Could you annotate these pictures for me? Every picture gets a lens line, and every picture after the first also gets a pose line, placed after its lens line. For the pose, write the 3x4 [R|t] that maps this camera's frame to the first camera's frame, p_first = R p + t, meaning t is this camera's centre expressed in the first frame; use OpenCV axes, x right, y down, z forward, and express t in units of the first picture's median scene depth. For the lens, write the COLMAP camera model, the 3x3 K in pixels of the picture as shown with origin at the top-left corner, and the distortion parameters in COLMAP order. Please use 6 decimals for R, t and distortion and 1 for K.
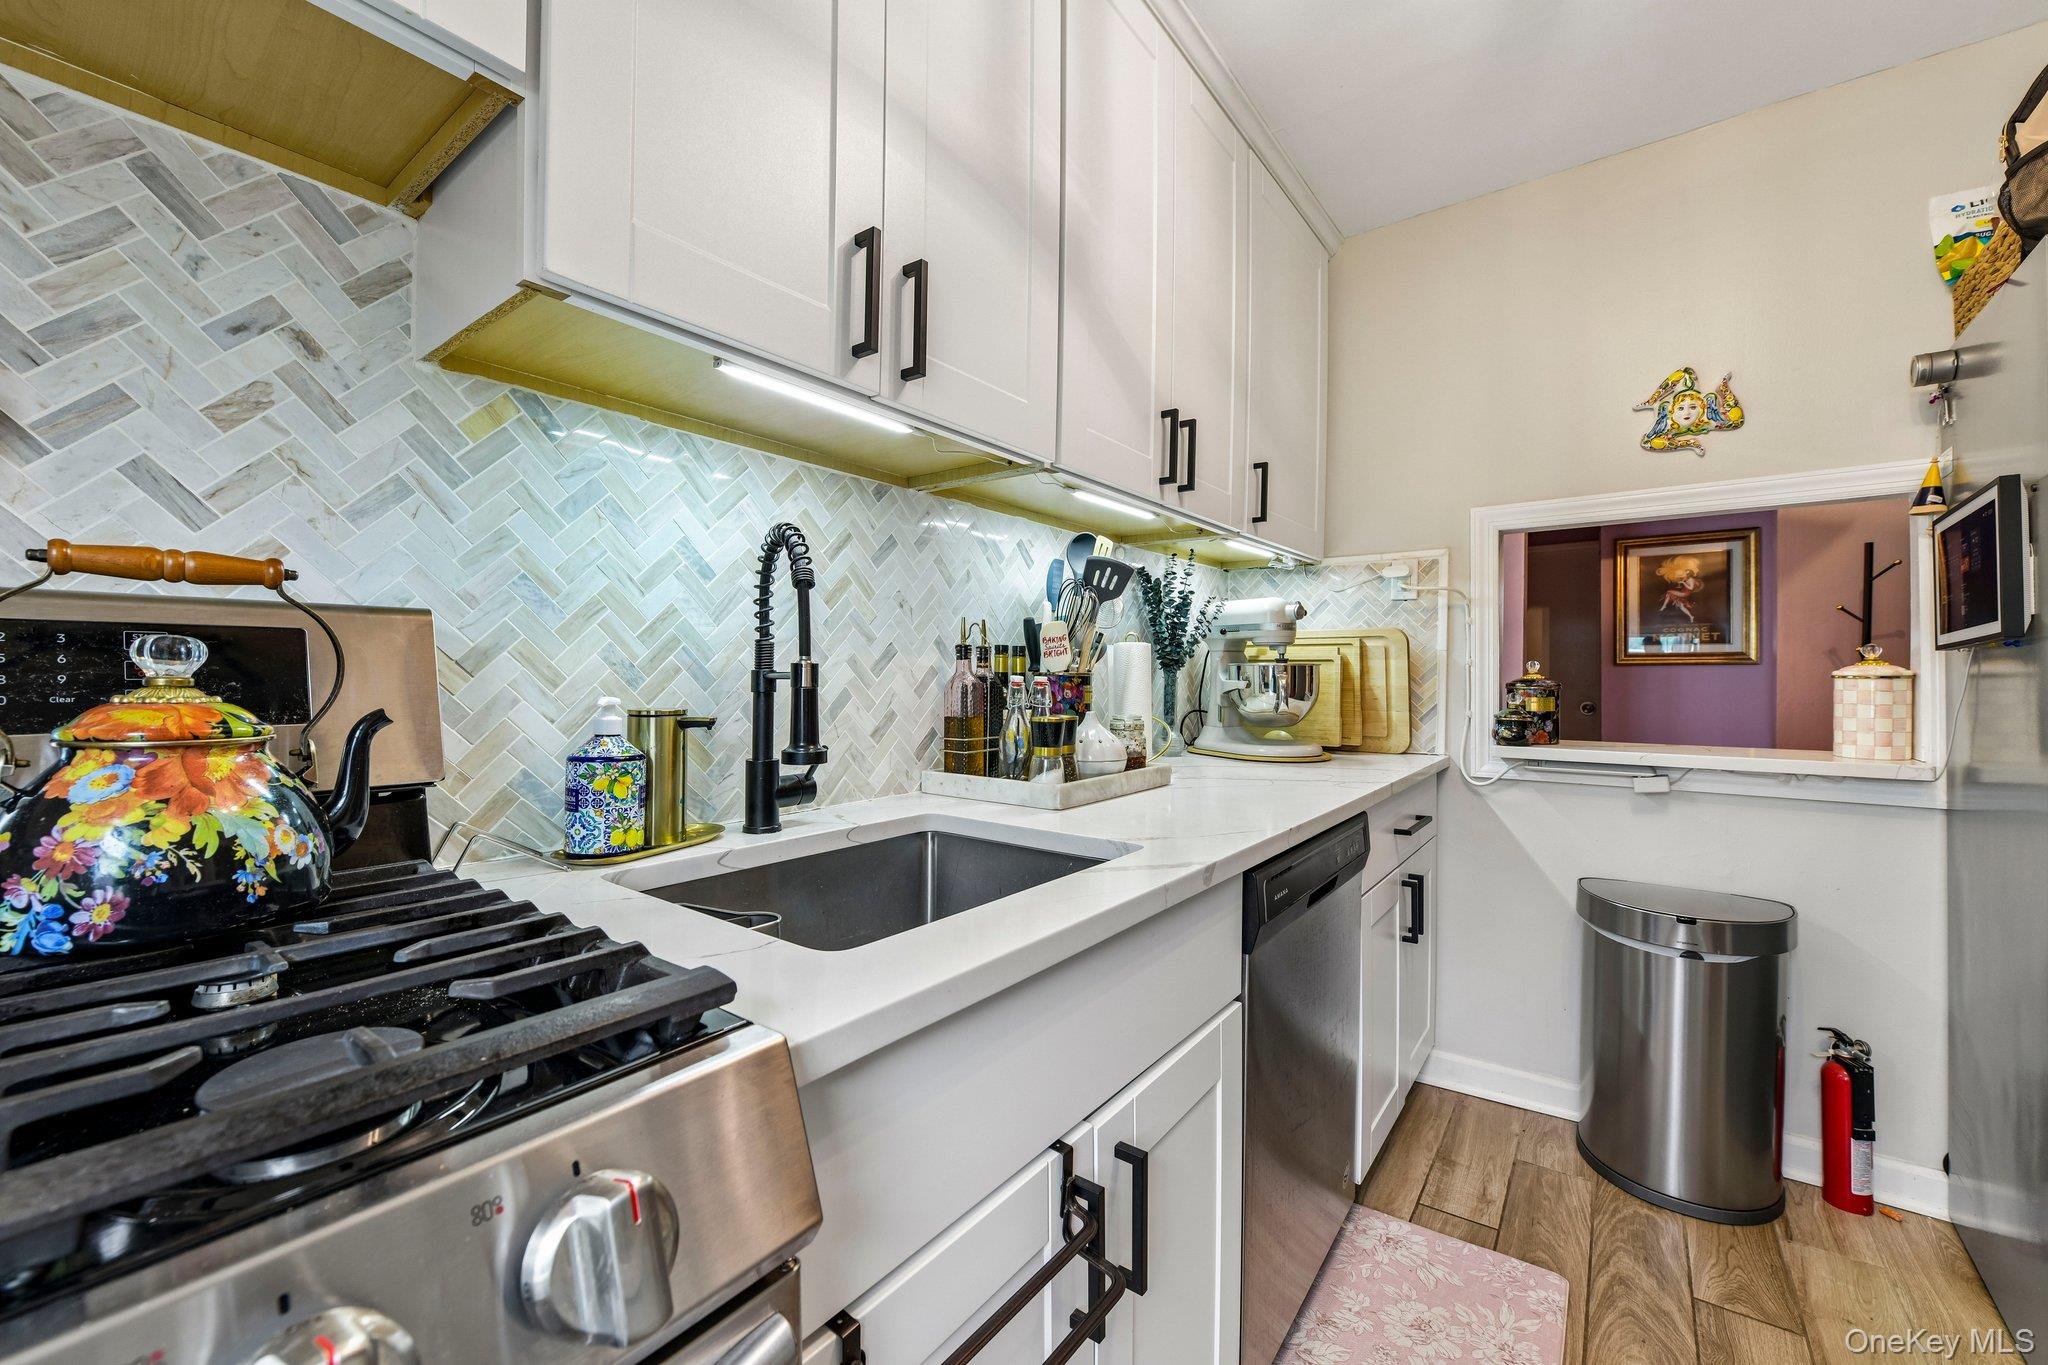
lens RADIAL K [[805.1, 0, 1024.0], [0, 805.1, 682.5], [0, 0, 1]] dist [-0.002497, -0.000160]
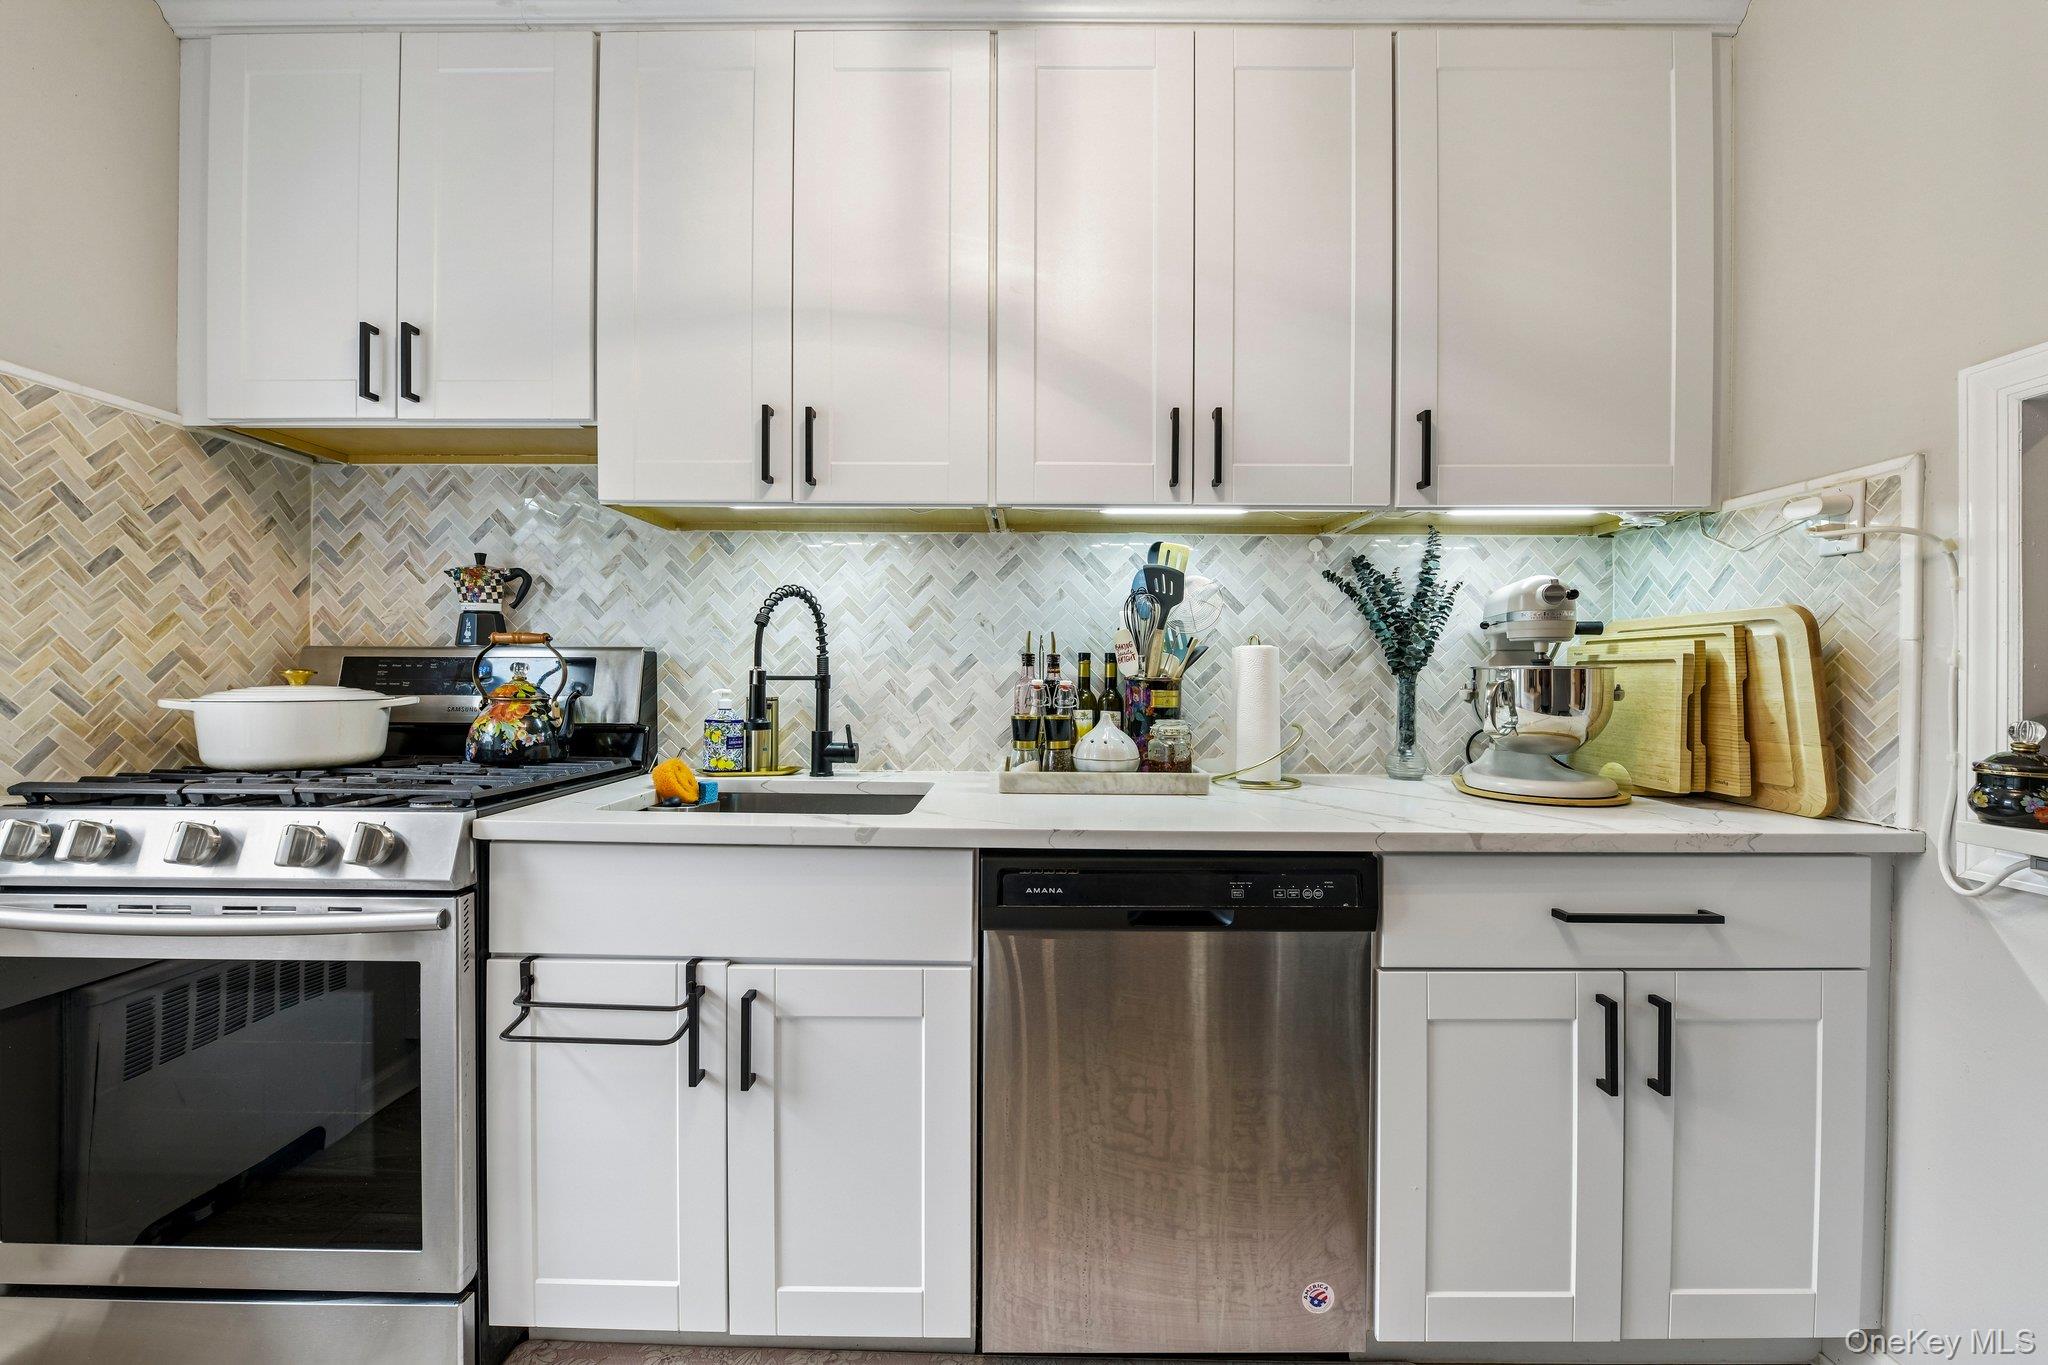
lens RADIAL K [[817.6, 0, 1028.1], [0, 817.6, 679.3], [0, 0, 1]] dist [-0.008313, -0.000500]
pose [[0.593838, 0.003810, -0.804576, 0.981246], [-0.013471, 0.999896, -0.005208, -0.002793], [0.804472, 0.013931, 0.593827, 0.300185]]
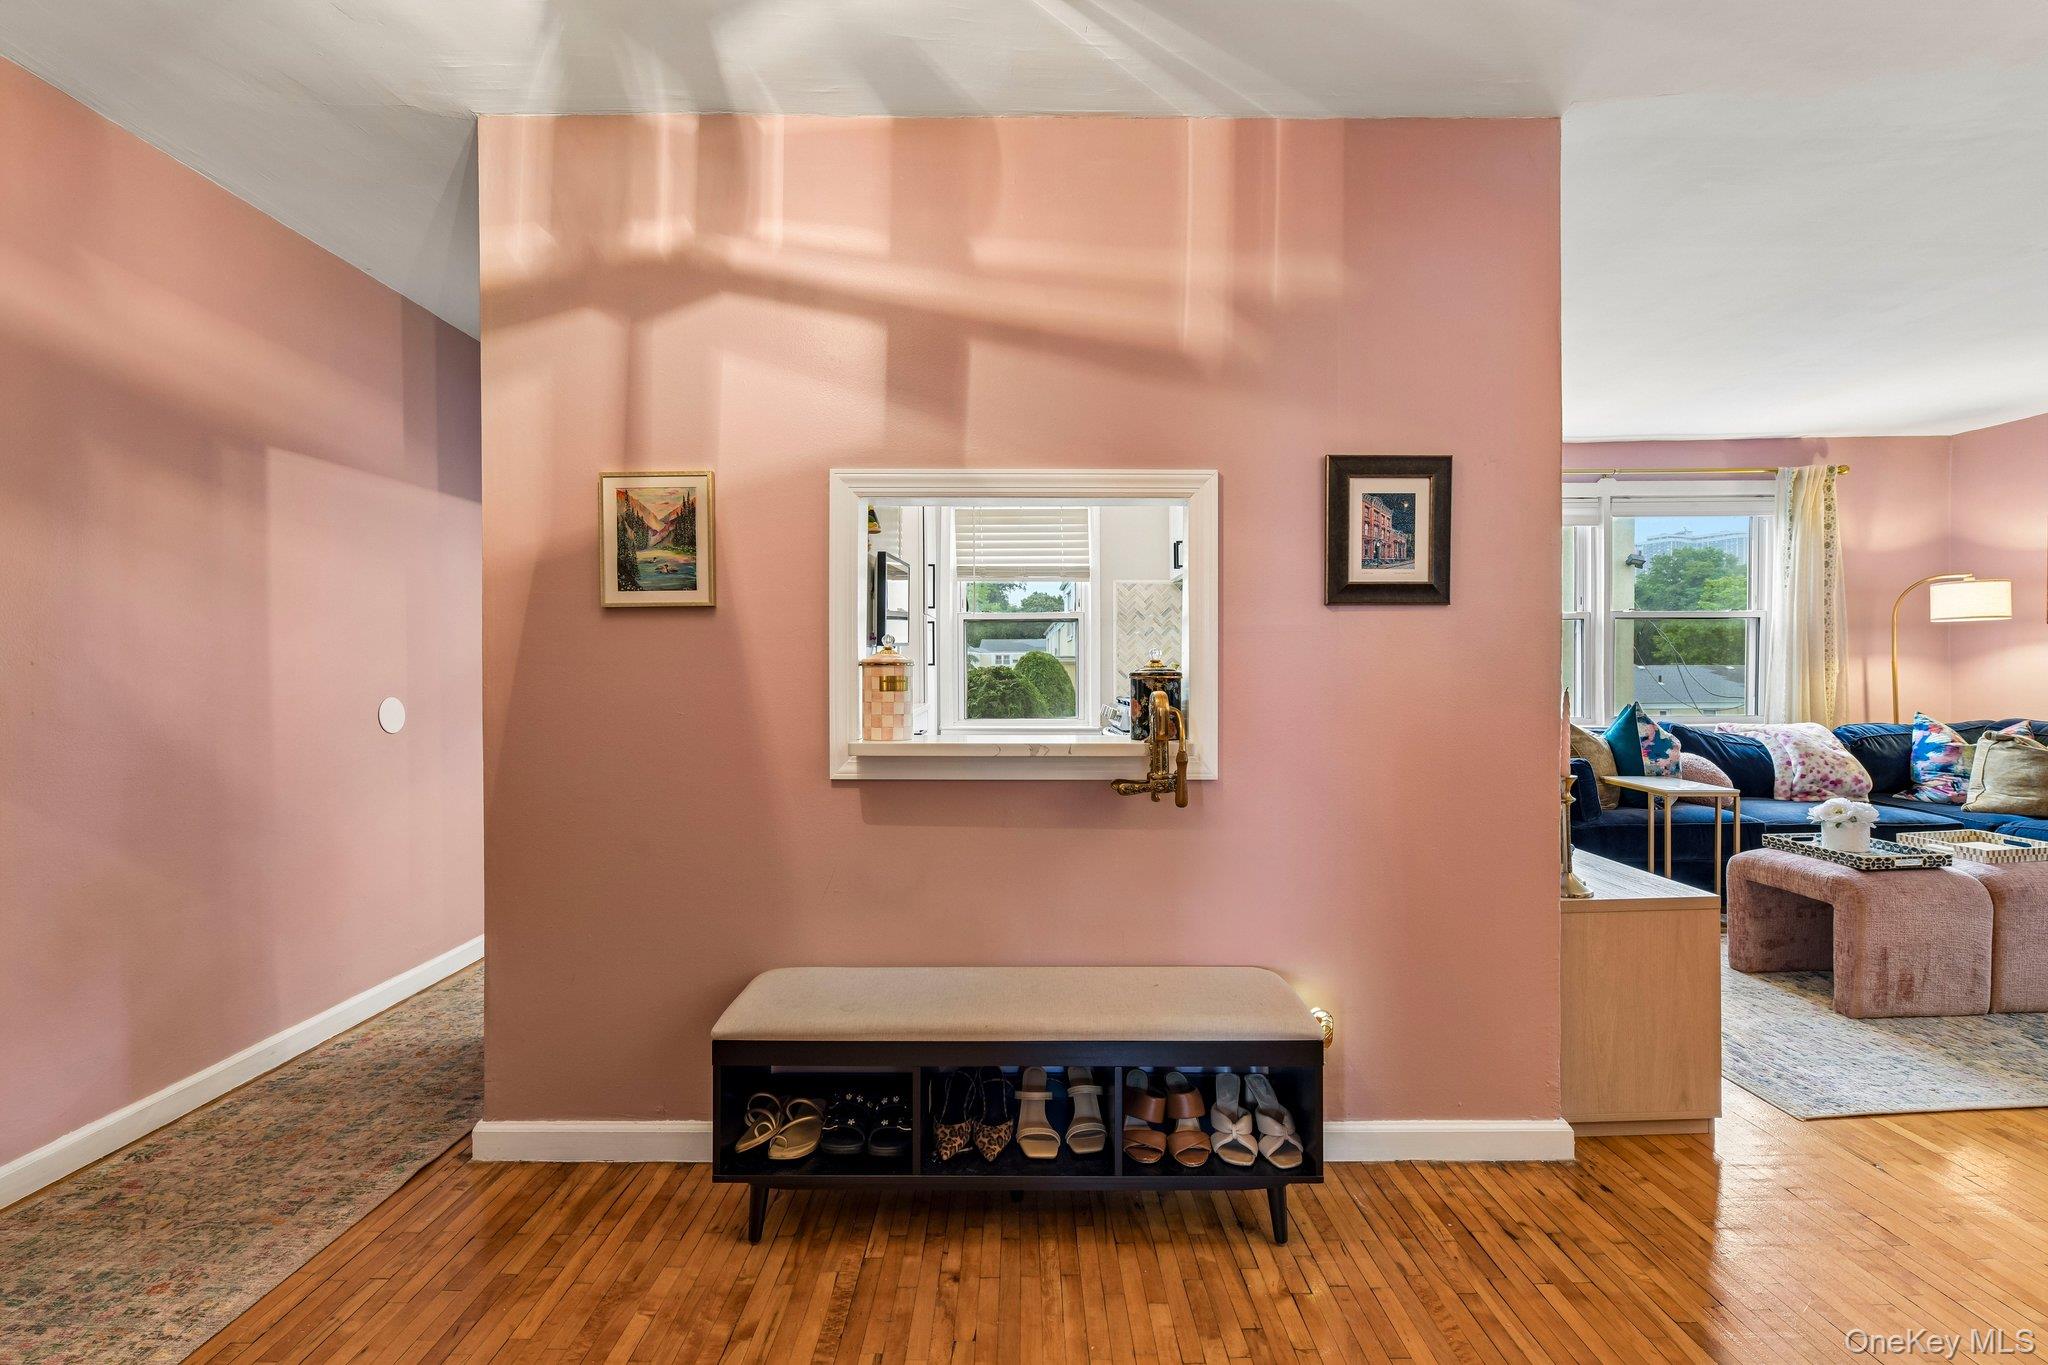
lens RADIAL K [[895.3, 0, 1020.4], [0, 895.3, 678.3], [0, 0, 1]] dist [-0.012181, -0.000545]
pose [[-0.801369, 0.006248, -0.598138, 2.129061], [-0.006231, 0.999804, 0.018791, -0.017498], [0.598138, 0.018786, -0.801173, 2.684994]]
